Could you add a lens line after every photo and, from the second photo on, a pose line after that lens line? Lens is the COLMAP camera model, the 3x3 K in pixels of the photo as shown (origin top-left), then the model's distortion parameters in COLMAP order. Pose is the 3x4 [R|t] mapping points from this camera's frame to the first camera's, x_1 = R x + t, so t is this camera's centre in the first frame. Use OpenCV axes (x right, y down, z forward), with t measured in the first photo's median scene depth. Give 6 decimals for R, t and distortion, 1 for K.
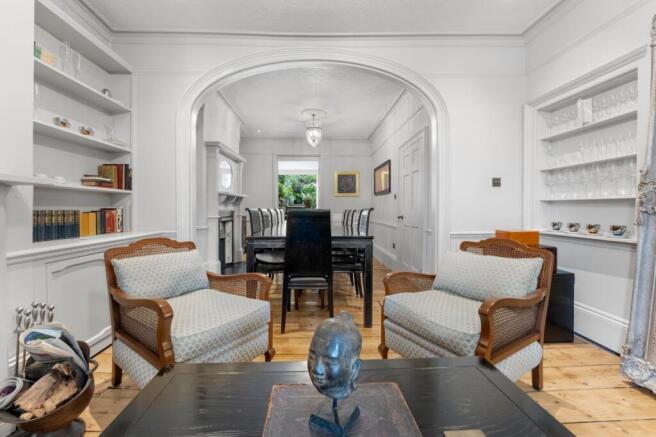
lens RADIAL K [[279.9, 0, 317.9], [0, 279.9, 209.3], [0, 0, 1]] dist [-0.018595, -0.000594]
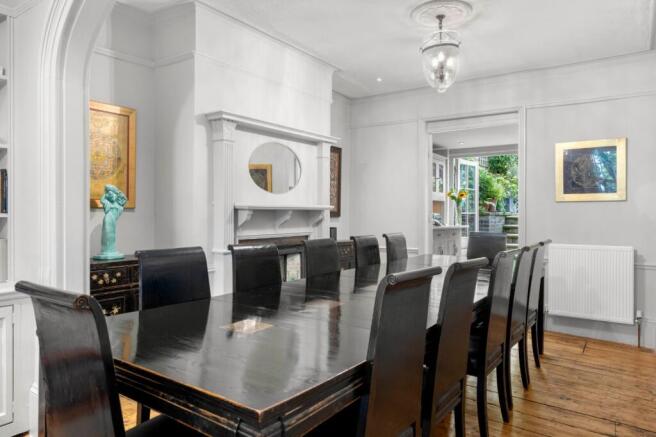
lens RADIAL K [[423.7, 0, 327.7], [0, 423.7, 216.0], [0, 0, 1]] dist [-0.010742, -0.001449]
pose [[0.799221, 0.009071, -0.600969, 0.454939], [-0.003143, 0.999936, 0.010914, -0.079695], [0.601029, -0.006834, 0.799198, 0.735860]]
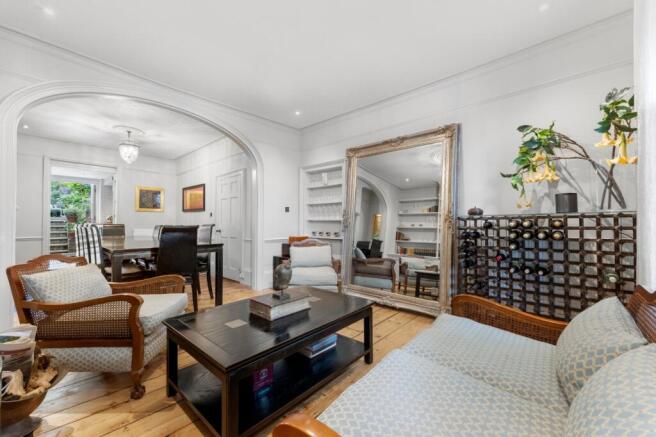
lens RADIAL K [[266.5, 0, 324.2], [0, 266.5, 218.9], [0, 0, 1]] dist [0.001257, -0.000010]
pose [[0.685612, 0.012554, 0.727858, -0.446879], [-0.001142, 0.999869, -0.016170, -0.012369], [-0.727966, 0.010255, 0.685537, -0.343543]]
